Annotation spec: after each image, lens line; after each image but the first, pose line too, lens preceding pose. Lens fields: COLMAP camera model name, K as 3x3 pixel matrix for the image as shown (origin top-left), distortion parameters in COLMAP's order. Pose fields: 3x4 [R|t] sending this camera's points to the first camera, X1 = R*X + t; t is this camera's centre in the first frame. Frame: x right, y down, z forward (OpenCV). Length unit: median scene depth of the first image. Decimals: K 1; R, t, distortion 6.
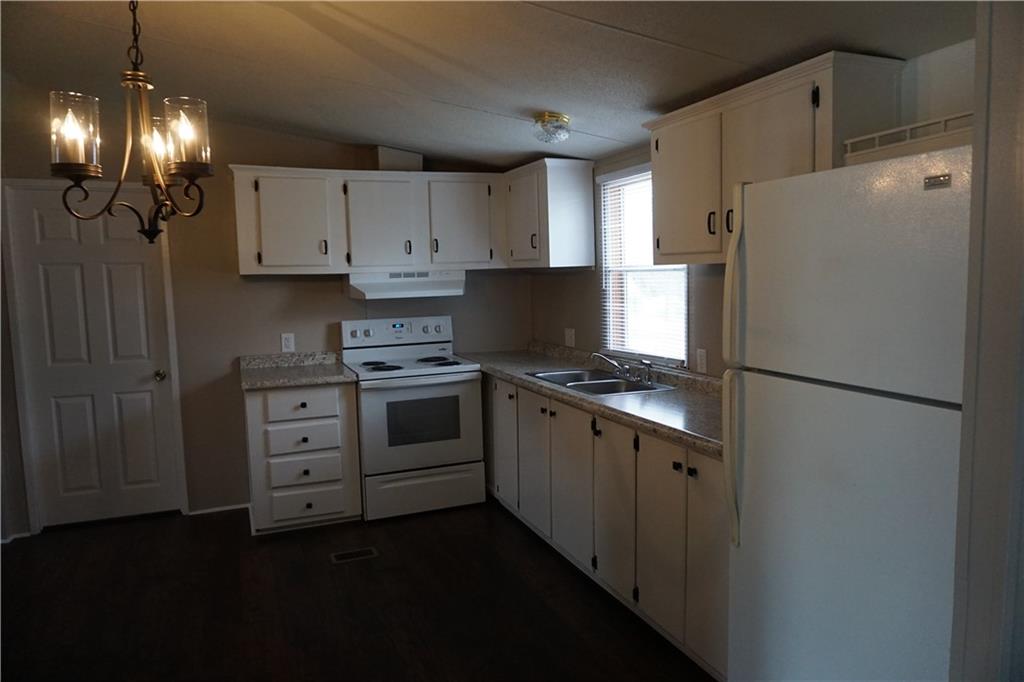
lens RADIAL K [[690.2, 0, 512.0], [0, 690.2, 341.0], [0, 0, 1]] dist [-0.034303, 0.021682]
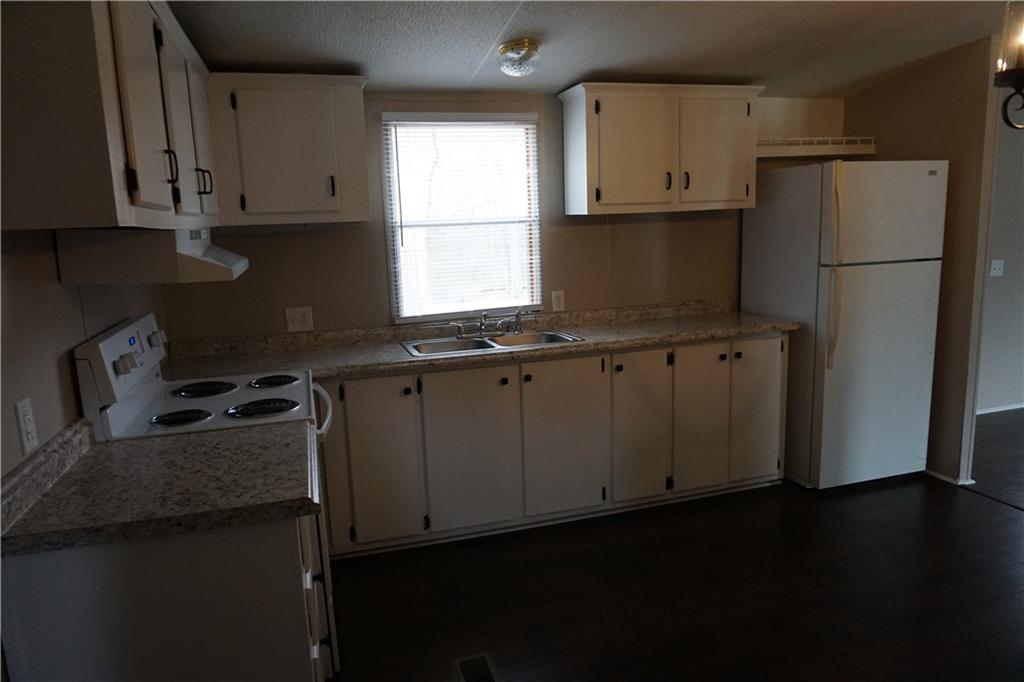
lens RADIAL K [[678.3, 0, 512.0], [0, 678.3, 341.0], [0, 0, 1]] dist [-0.021201, 0.004350]
pose [[0.098736, -0.152770, 0.983317, -0.685765], [0.136351, 0.980903, 0.138704, -0.058483], [-0.985728, 0.120381, 0.117681, 0.761589]]
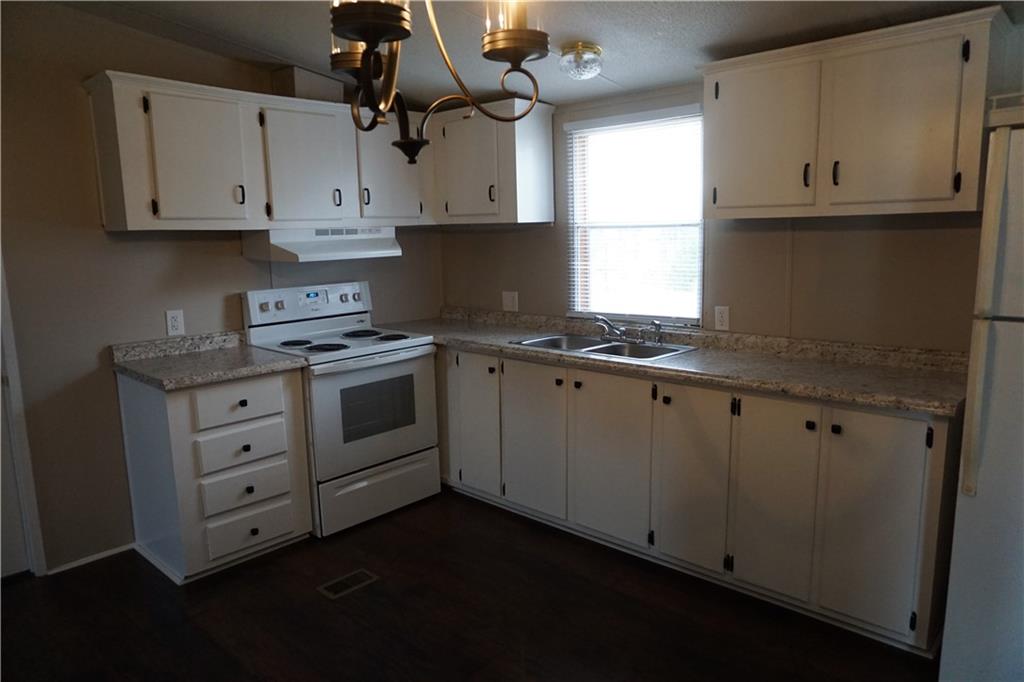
lens RADIAL K [[690.2, 0, 512.0], [0, 690.2, 341.0], [0, 0, 1]] dist [-0.034303, 0.021682]
pose [[0.908850, -0.062758, 0.412376, -0.325608], [0.041527, 0.997319, 0.060255, -0.008071], [-0.415051, -0.037638, 0.909019, 0.181933]]
